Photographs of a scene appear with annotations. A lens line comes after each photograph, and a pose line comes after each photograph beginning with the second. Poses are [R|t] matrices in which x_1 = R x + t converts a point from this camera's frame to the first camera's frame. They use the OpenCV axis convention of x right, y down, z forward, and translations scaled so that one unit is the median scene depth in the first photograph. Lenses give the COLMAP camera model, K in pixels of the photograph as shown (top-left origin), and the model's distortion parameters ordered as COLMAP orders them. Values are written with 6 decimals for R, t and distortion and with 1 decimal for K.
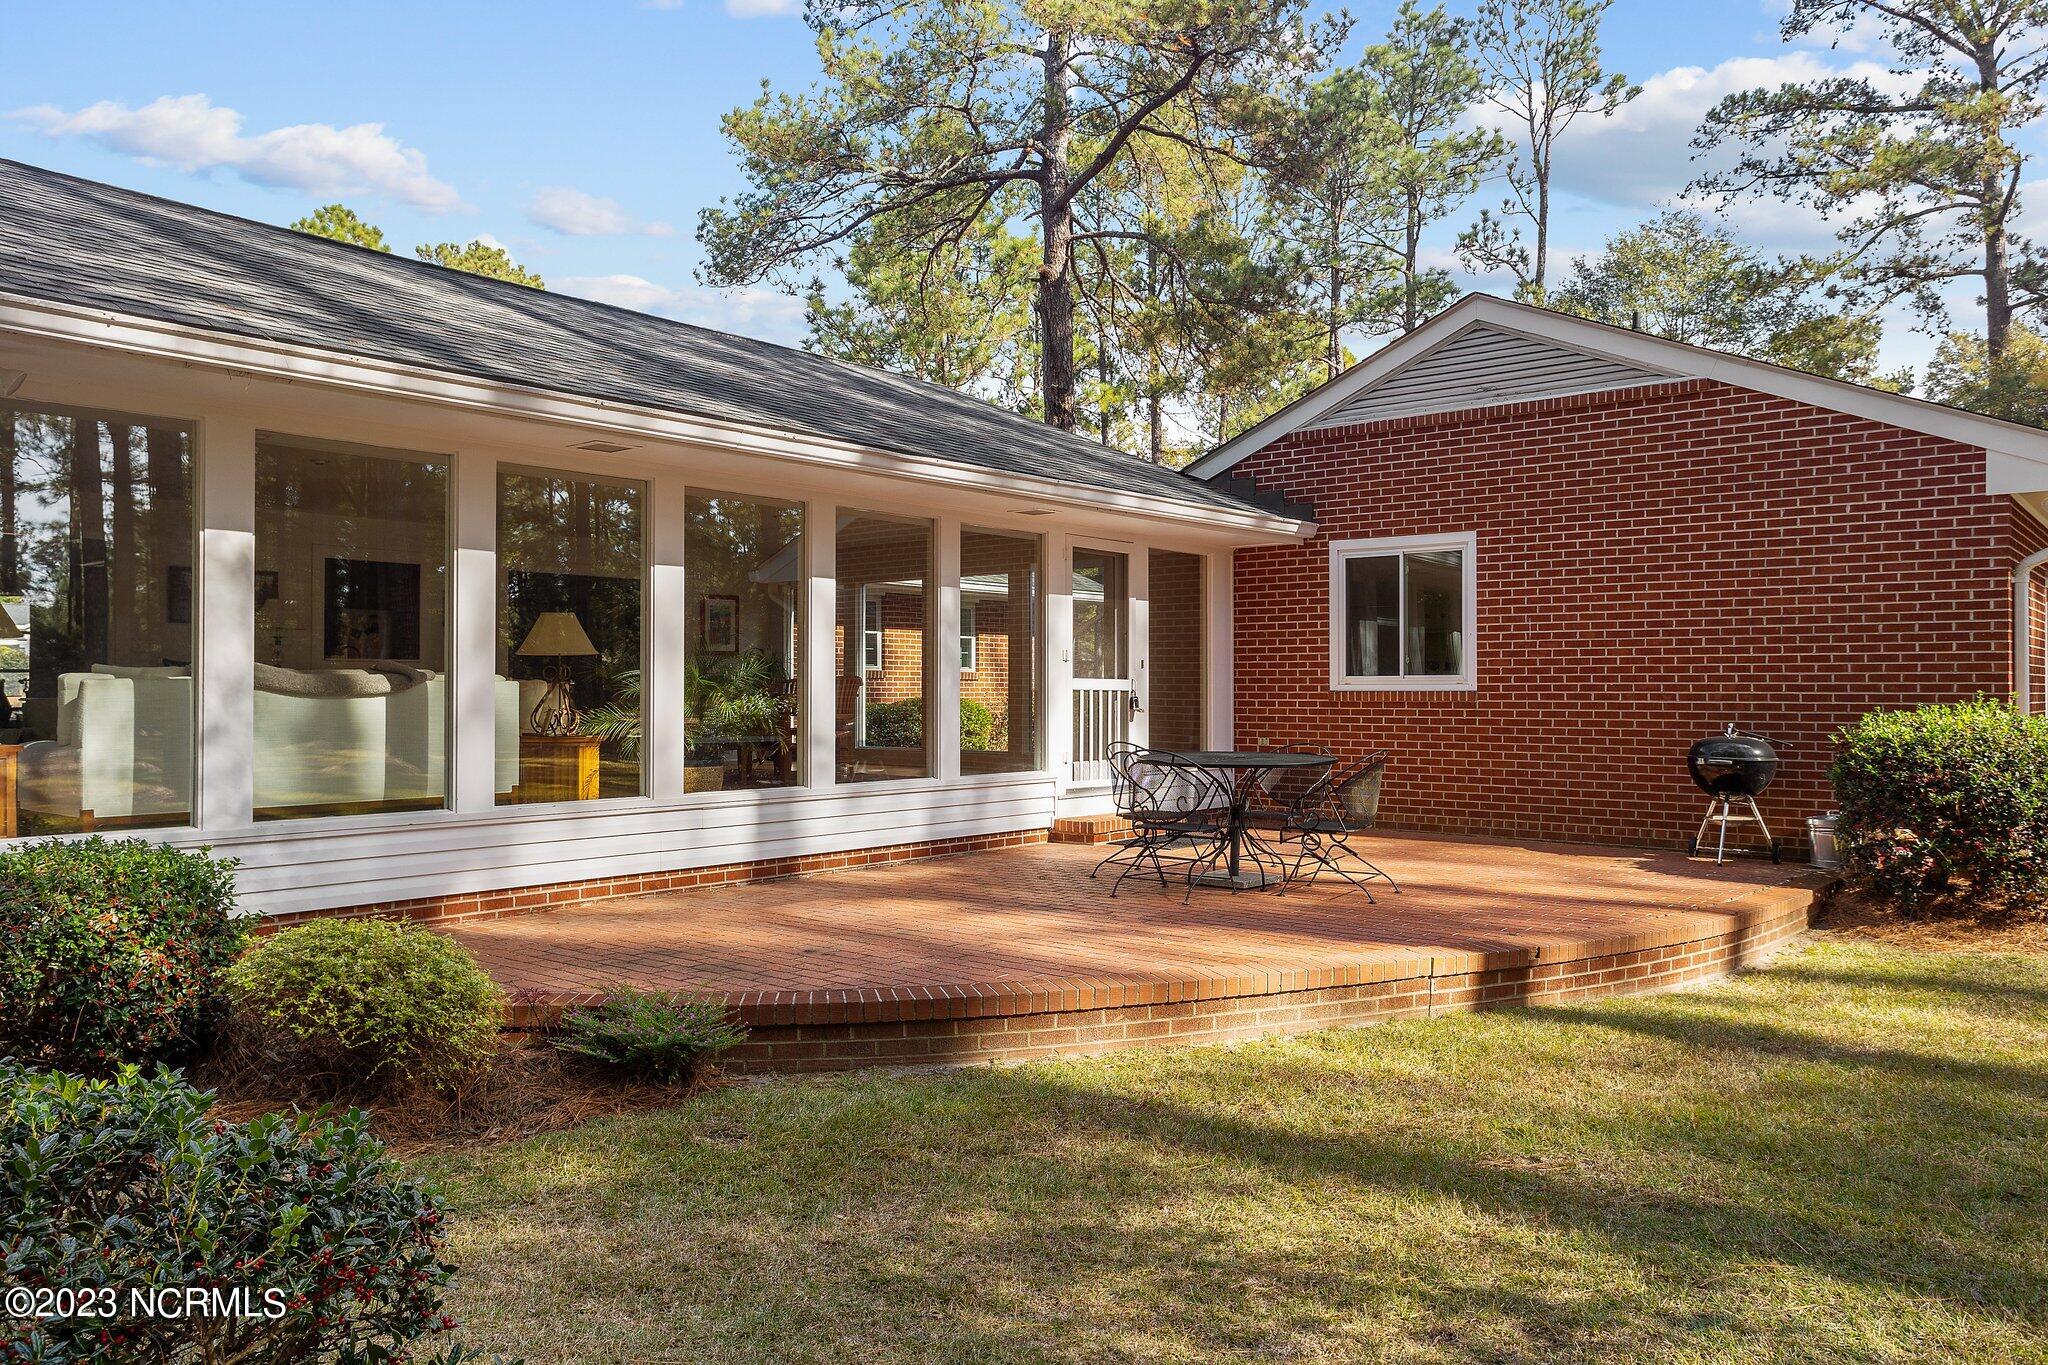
lens RADIAL K [[1515.2, 0, 1019.5], [0, 1515.2, 683.4], [0, 0, 1]] dist [0.011468, -0.016777]
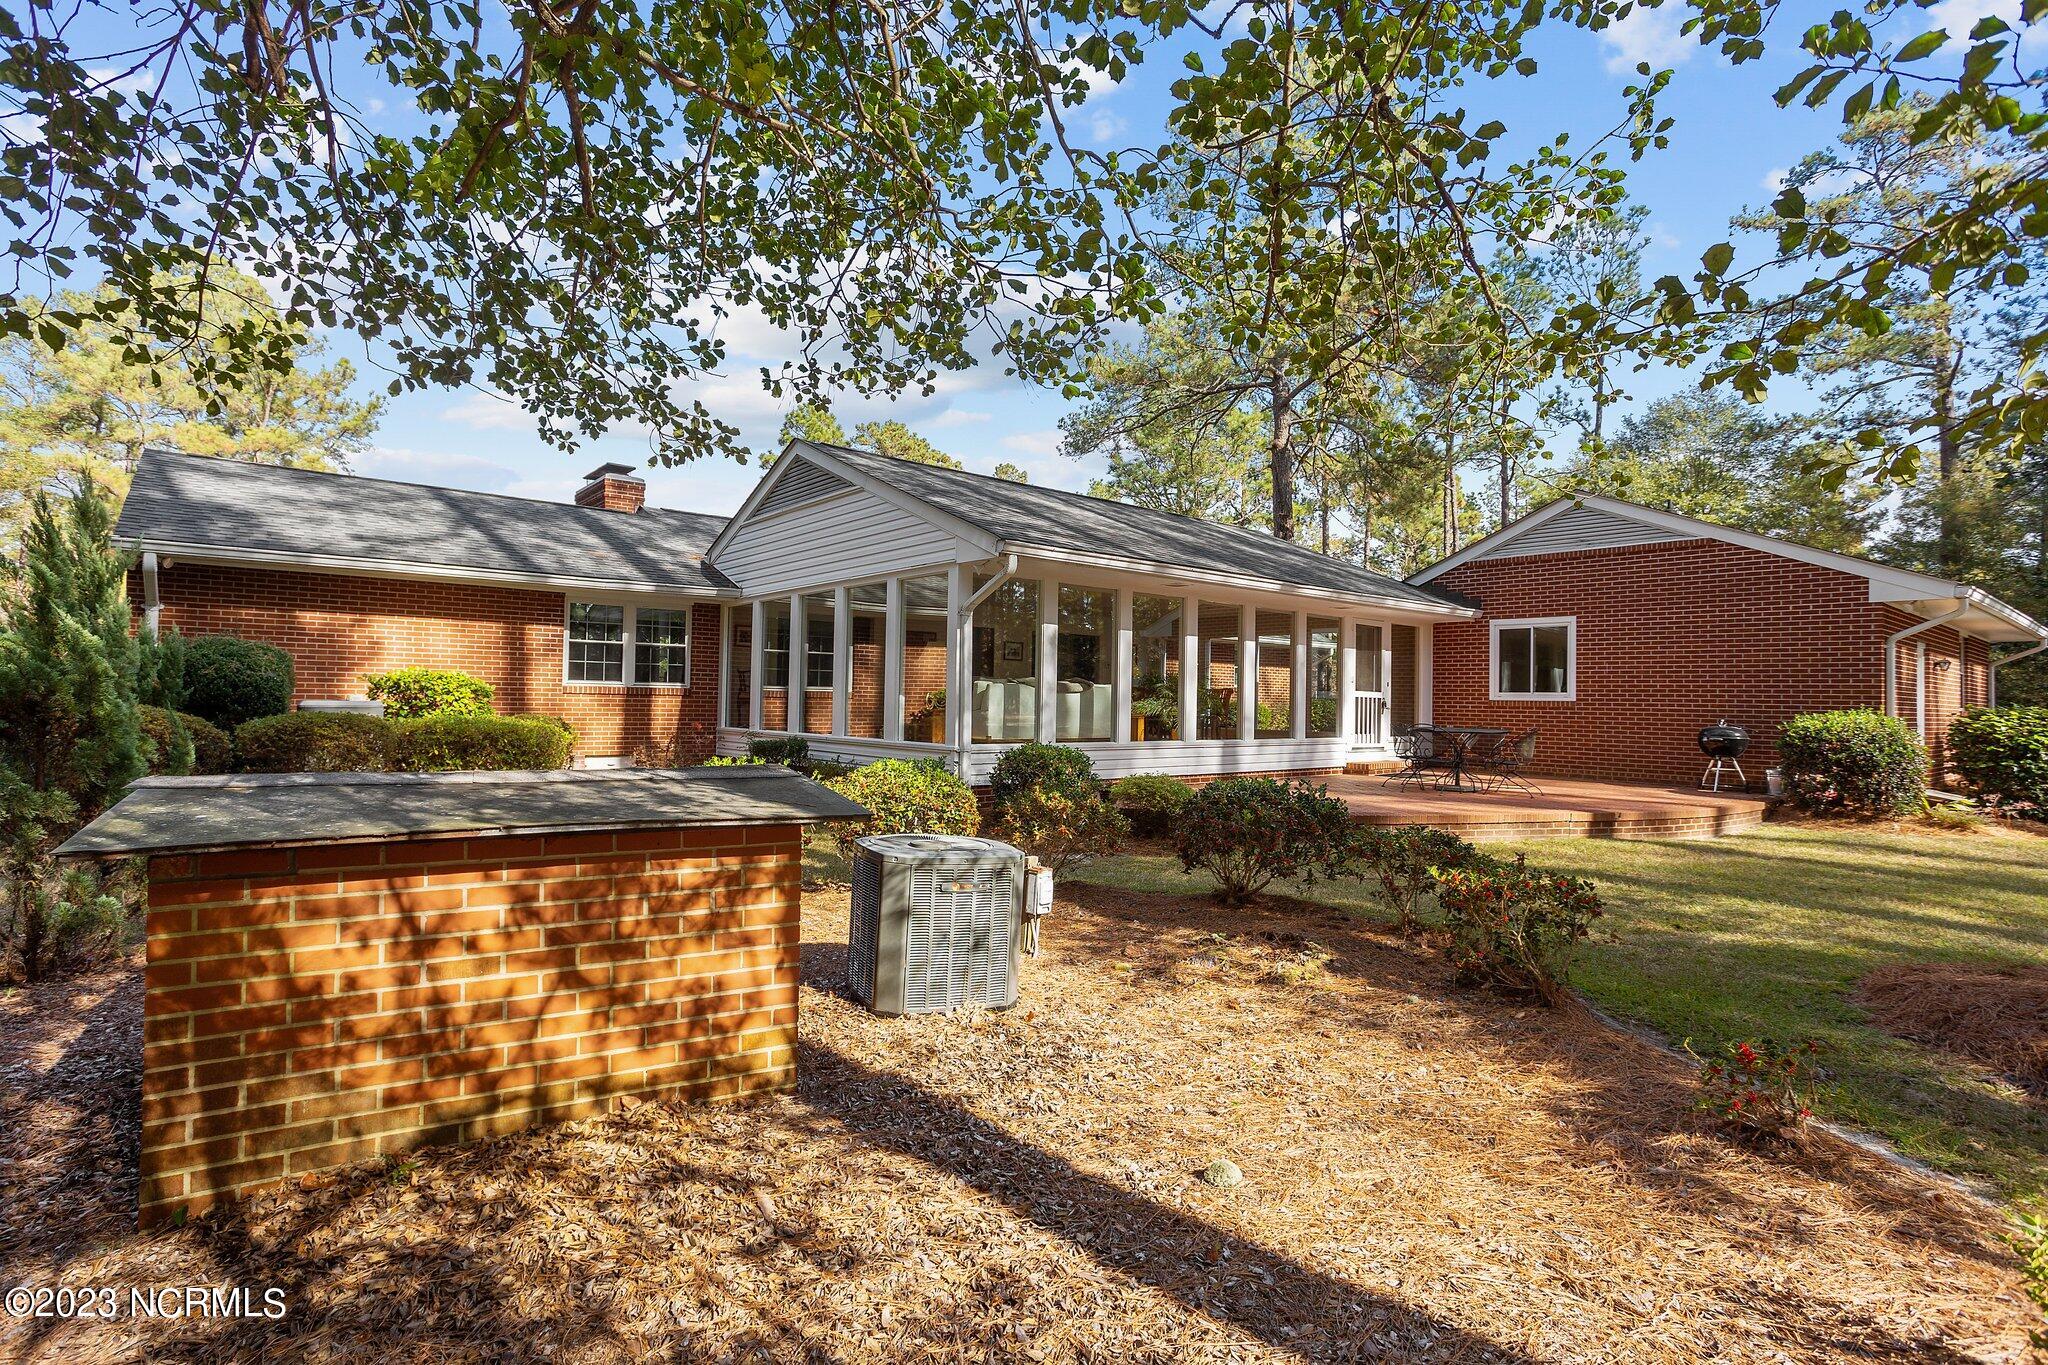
lens RADIAL K [[1035.0, 0, 1027.1], [0, 1035.0, 684.7], [0, 0, 1]] dist [0.002351, 0.003310]
pose [[0.986015, 0.014127, -0.166057, -0.145004], [-0.016158, 0.999810, -0.010887, 0.008884], [0.165872, 0.013418, 0.986056, -0.353232]]
